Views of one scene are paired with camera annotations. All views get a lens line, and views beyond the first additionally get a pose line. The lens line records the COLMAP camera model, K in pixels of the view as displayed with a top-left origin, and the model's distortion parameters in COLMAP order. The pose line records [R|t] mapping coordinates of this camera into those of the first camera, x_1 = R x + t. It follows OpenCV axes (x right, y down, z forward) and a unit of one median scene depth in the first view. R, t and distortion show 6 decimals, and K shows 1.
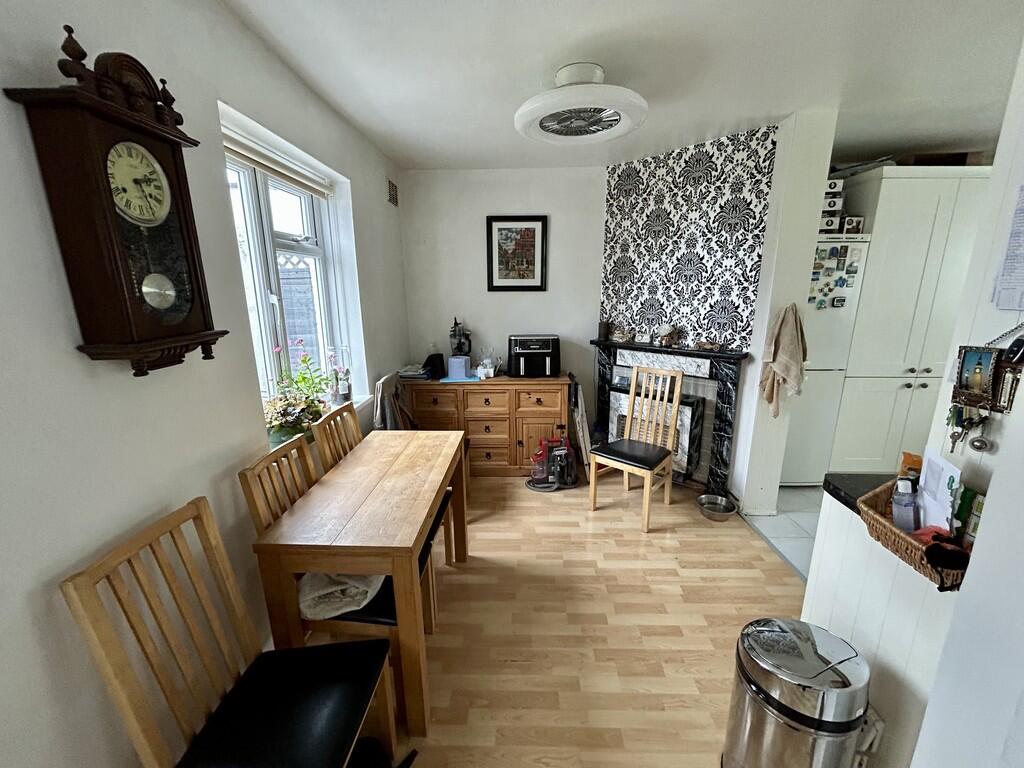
lens RADIAL K [[412.3, 0, 512.0], [0, 412.3, 384.0], [0, 0, 1]] dist [-0.000532, 0.000253]
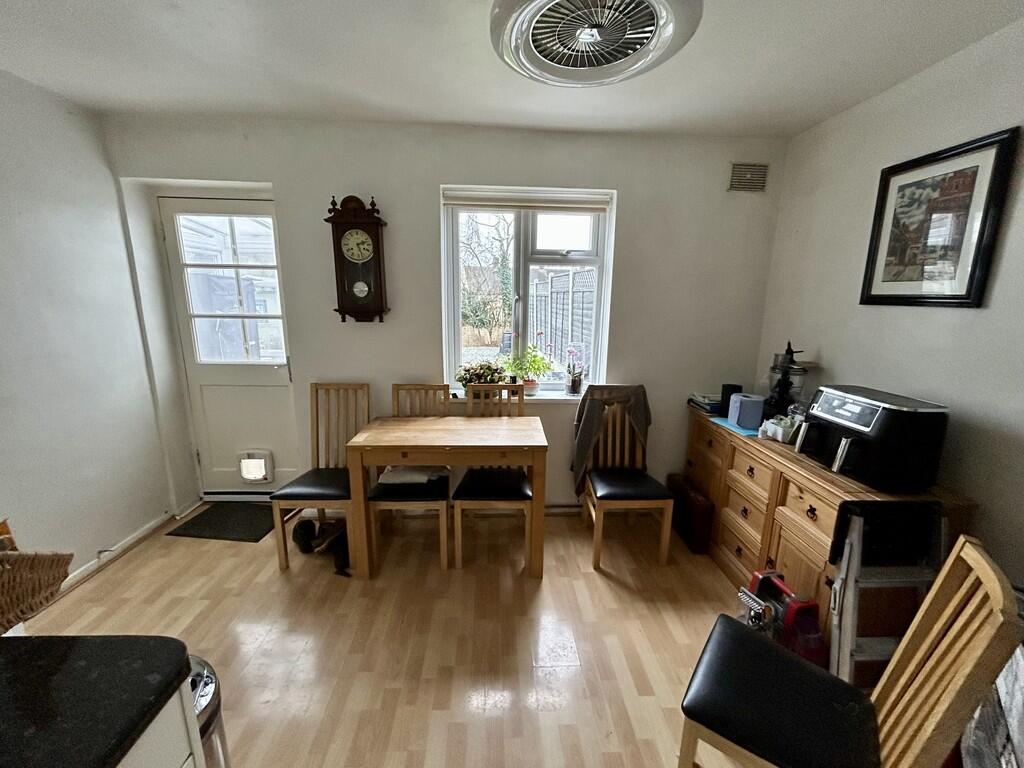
lens RADIAL K [[412.3, 0, 512.0], [0, 412.3, 384.0], [0, 0, 1]] dist [-0.000532, 0.000253]
pose [[0.073141, 0.215099, -0.973849, 0.512636], [-0.247957, 0.949726, 0.191148, -0.118741], [0.966006, 0.227492, 0.122799, 0.528527]]
